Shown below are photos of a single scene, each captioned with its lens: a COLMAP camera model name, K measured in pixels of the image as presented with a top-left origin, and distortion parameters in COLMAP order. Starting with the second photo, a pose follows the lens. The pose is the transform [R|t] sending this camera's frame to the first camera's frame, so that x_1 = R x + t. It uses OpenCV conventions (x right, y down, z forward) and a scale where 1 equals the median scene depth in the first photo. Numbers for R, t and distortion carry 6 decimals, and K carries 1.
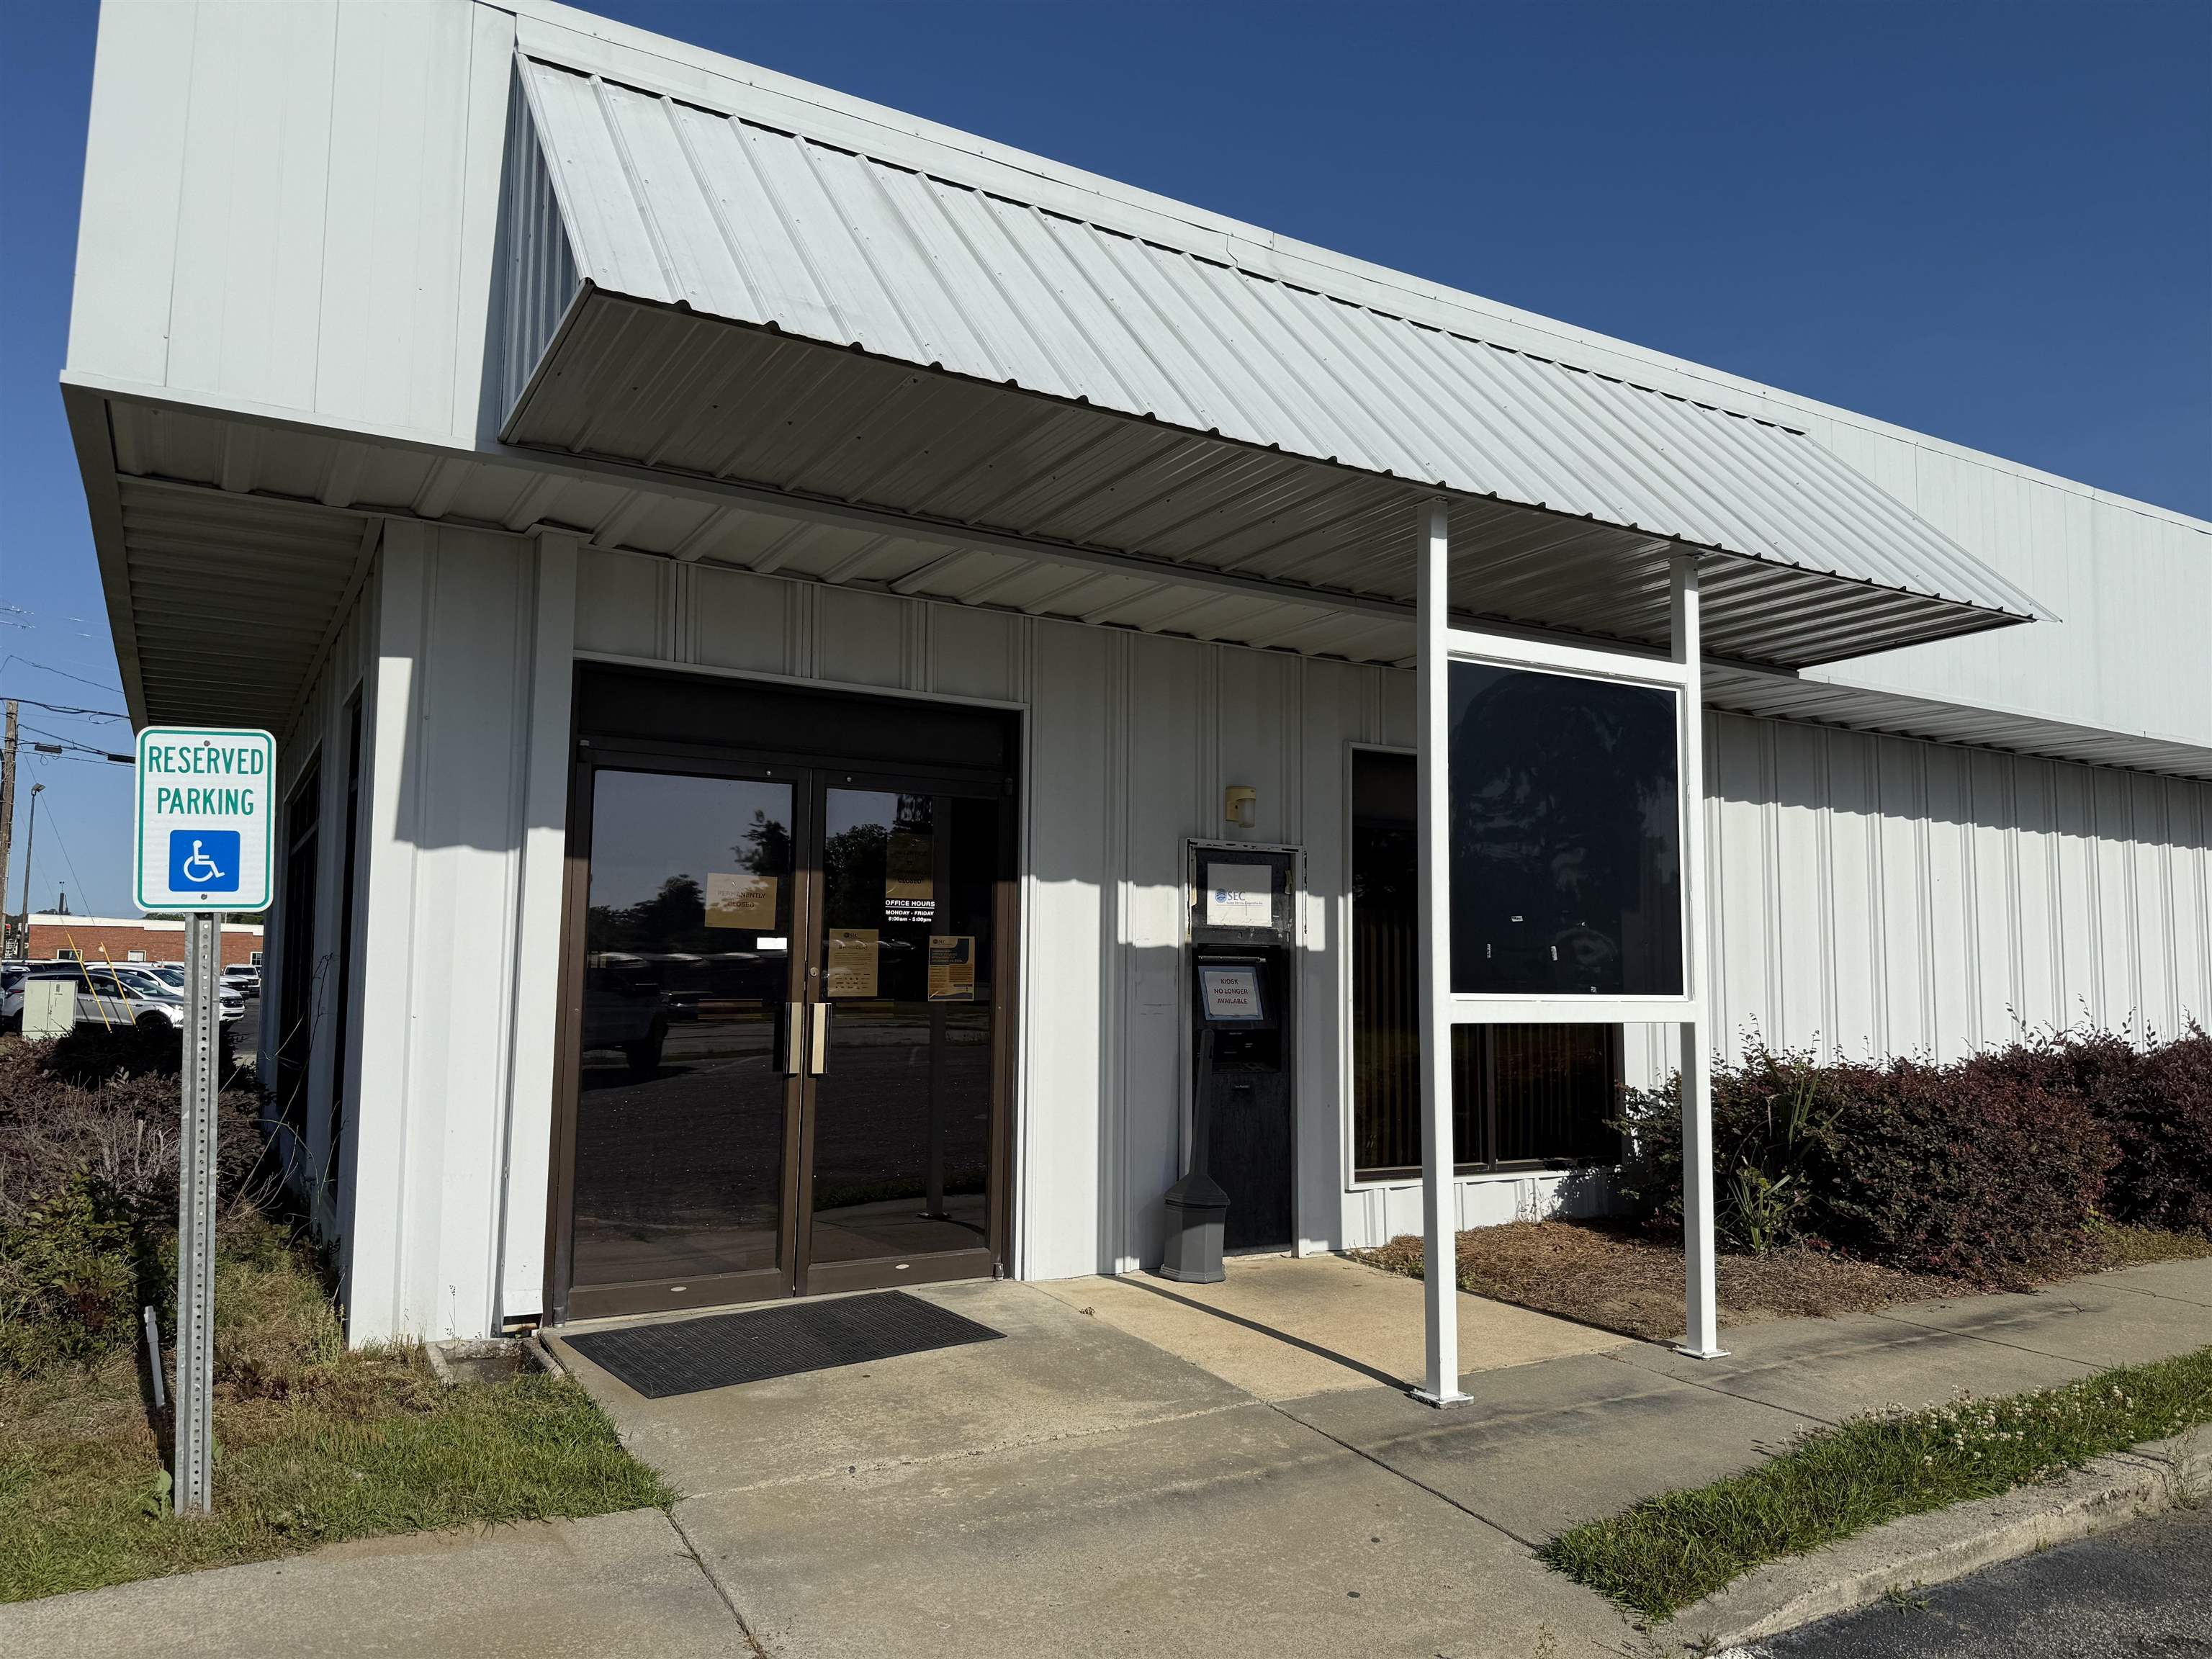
lens RADIAL K [[1546.2, 0, 1087.6], [0, 1546.2, 827.7], [0, 0, 1]] dist [0.051873, -0.066334]
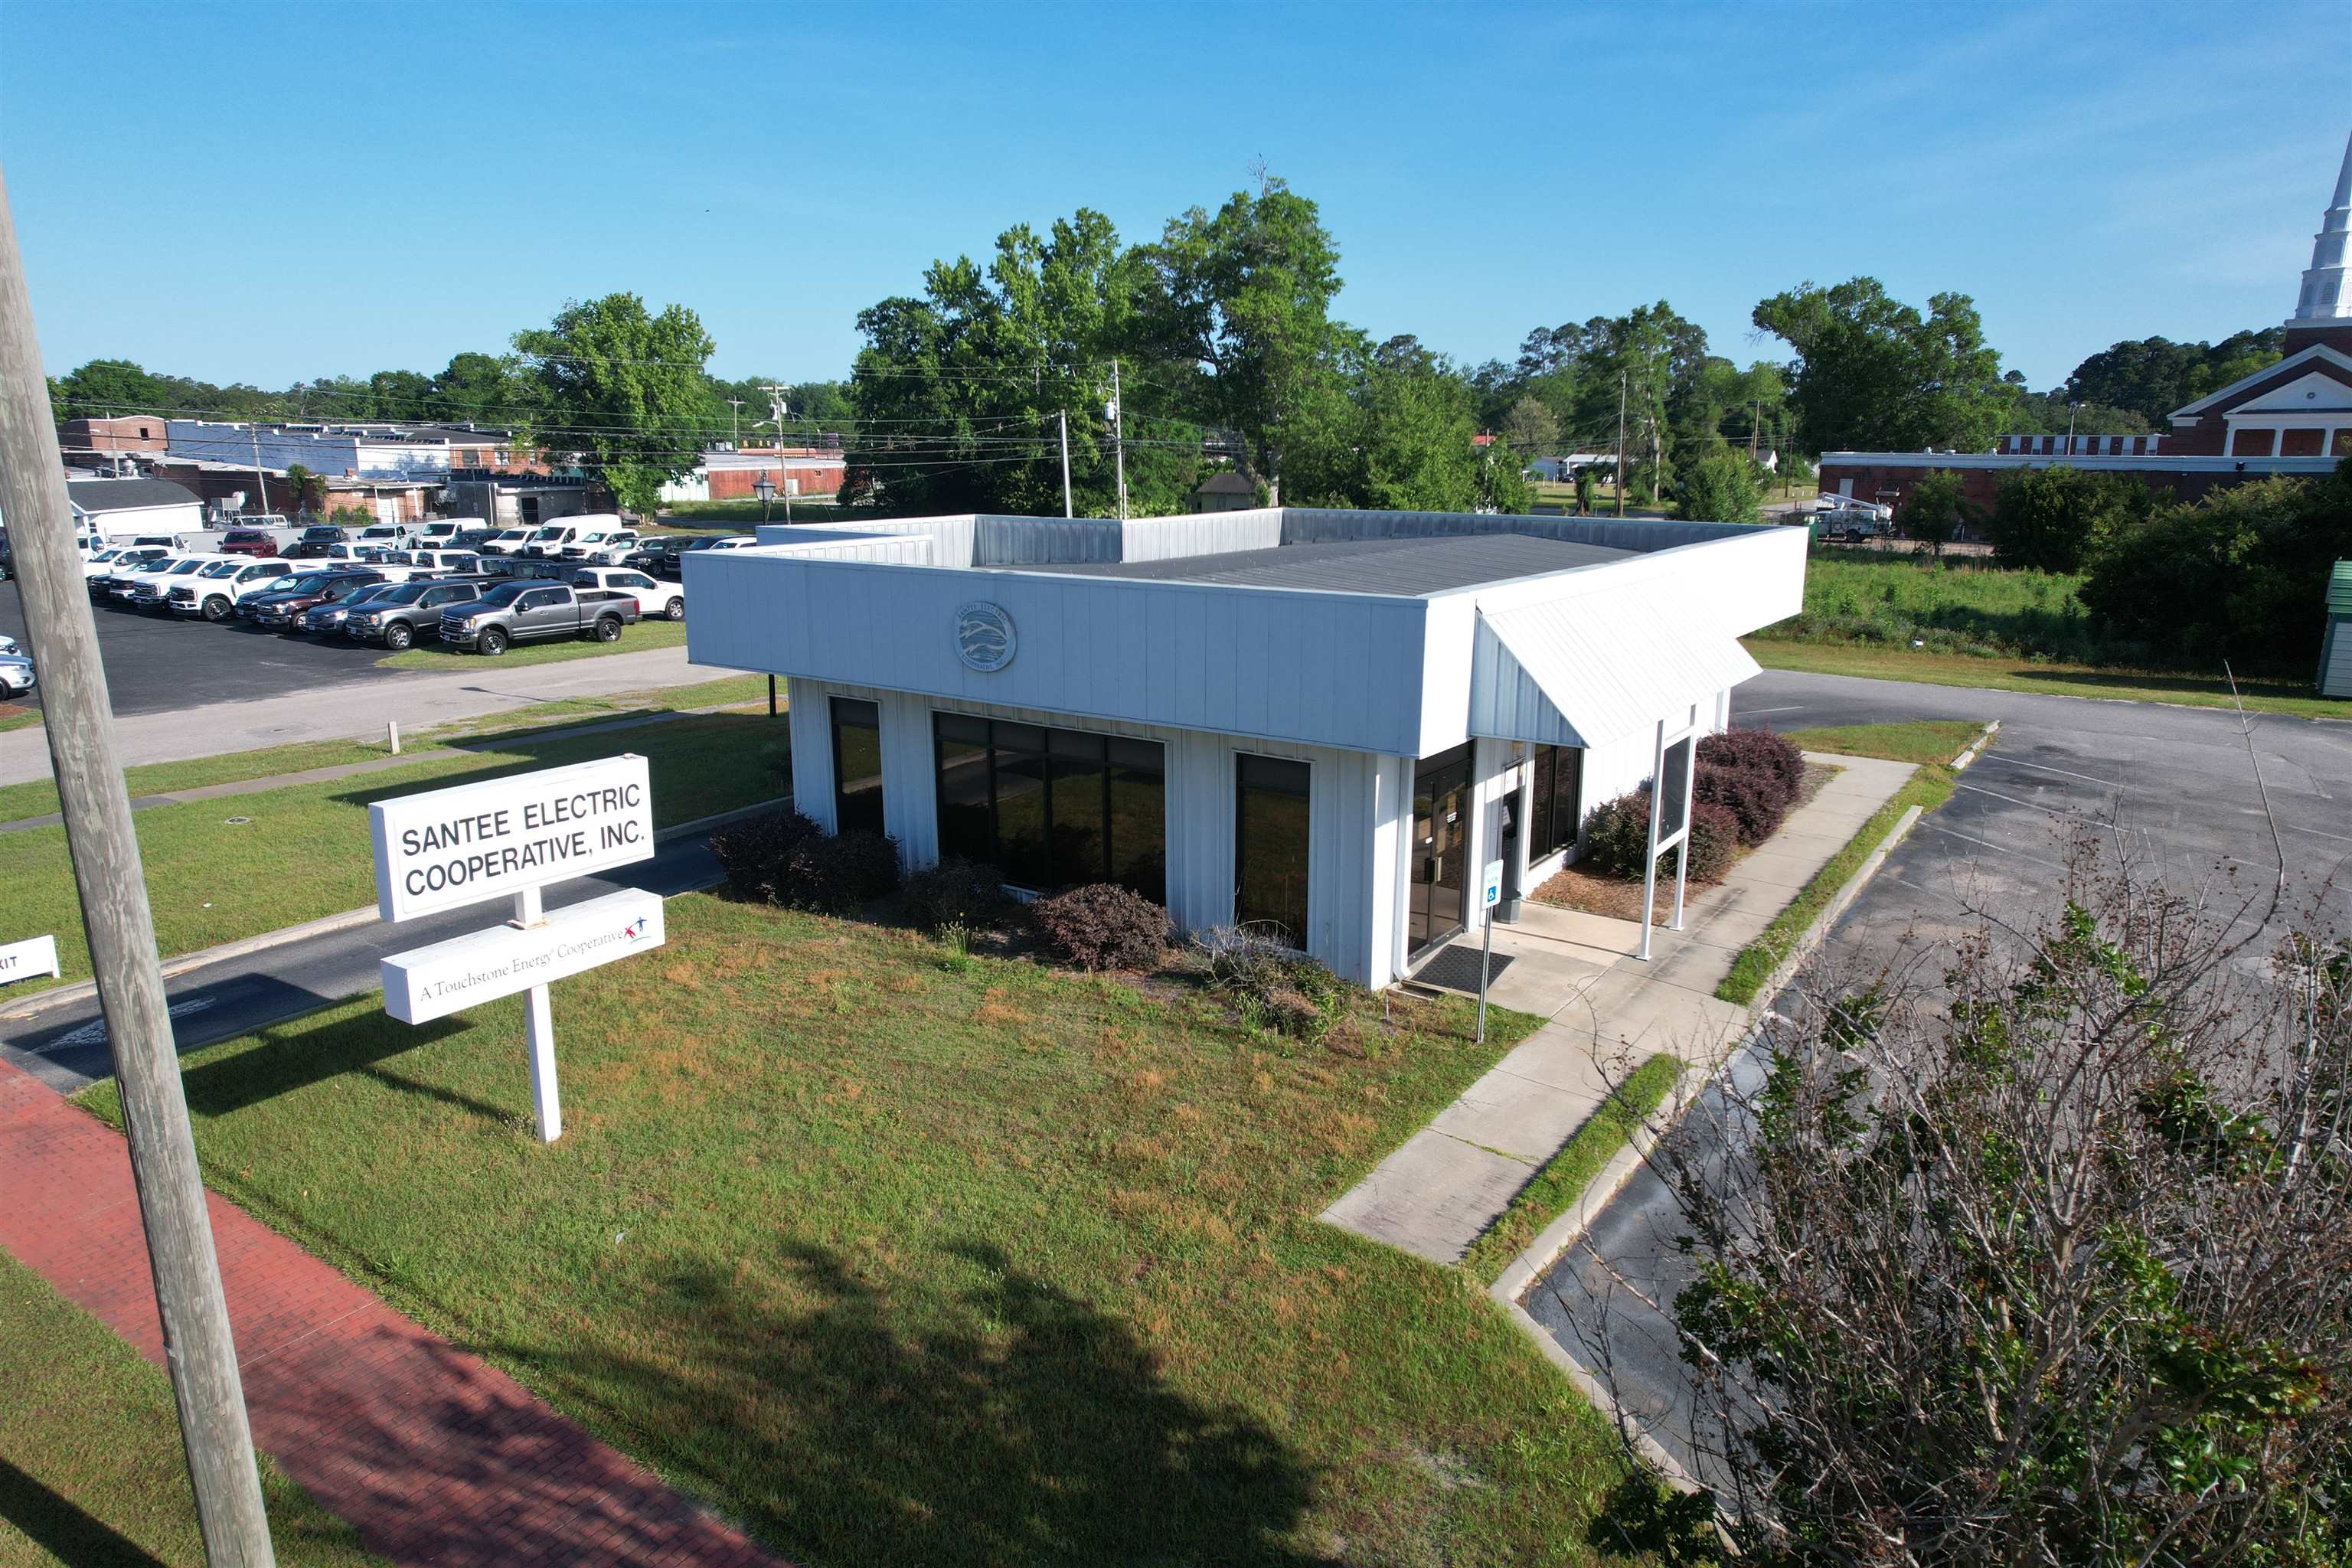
lens RADIAL K [[1500.6, 0, 1179.8], [0, 1500.6, 781.3], [0, 0, 1]] dist [-0.080938, 0.074152]
pose [[0.903899, -0.101772, 0.415463, -1.814131], [-0.037739, 0.948521, 0.314458, -0.903863], [-0.426079, -0.299917, 0.853526, -1.153259]]
